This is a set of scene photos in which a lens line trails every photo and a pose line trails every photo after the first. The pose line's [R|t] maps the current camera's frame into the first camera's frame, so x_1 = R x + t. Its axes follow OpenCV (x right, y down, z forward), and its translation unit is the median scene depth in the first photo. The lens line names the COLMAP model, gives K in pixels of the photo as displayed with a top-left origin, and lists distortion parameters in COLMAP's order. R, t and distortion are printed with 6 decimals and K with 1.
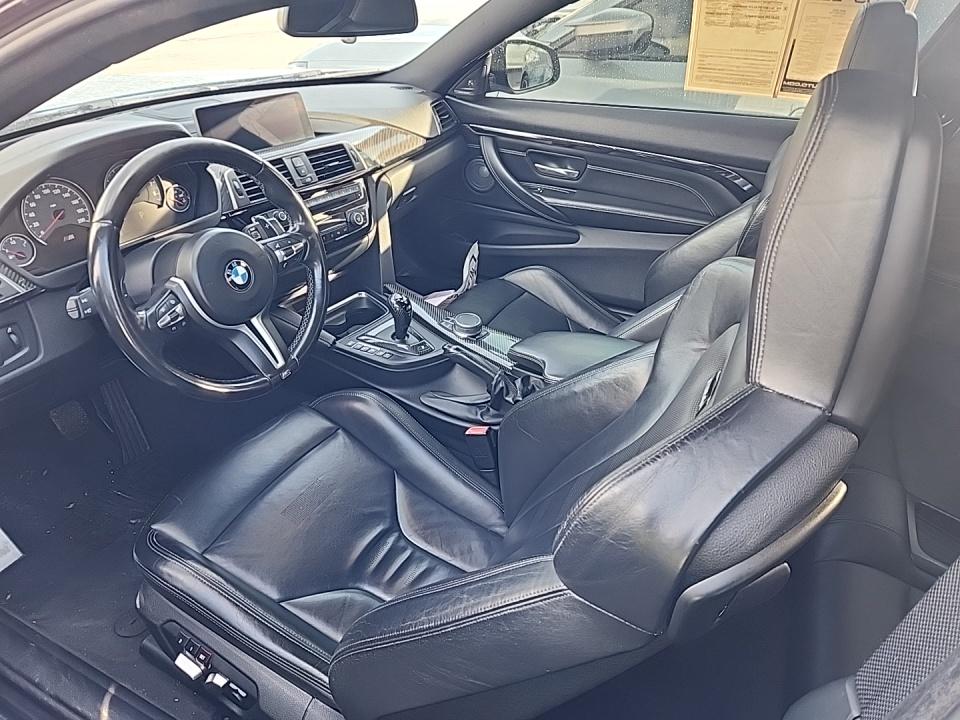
lens RADIAL K [[665.8, 0, 485.3], [0, 665.8, 360.0], [0, 0, 1]] dist [0.063970, -0.053713]
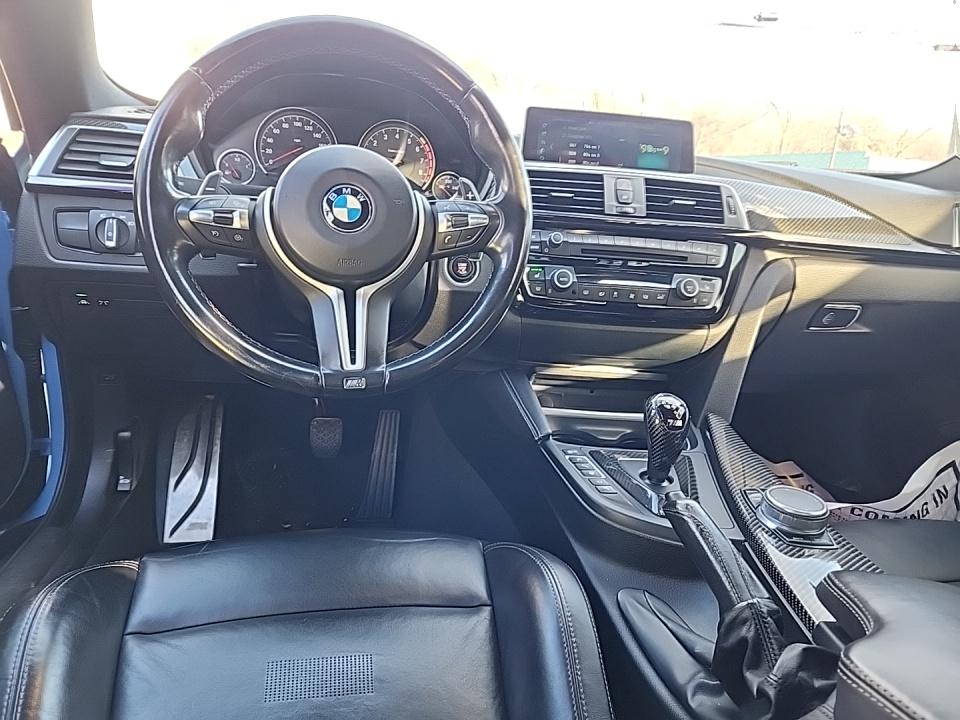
lens RADIAL K [[665.8, 0, 485.3], [0, 665.8, 360.0], [0, 0, 1]] dist [0.063970, -0.053713]
pose [[0.606893, 0.199359, -0.769374, 0.197784], [-0.474068, 0.867773, -0.149095, 0.029553], [0.637919, 0.455221, 0.621155, 0.570116]]
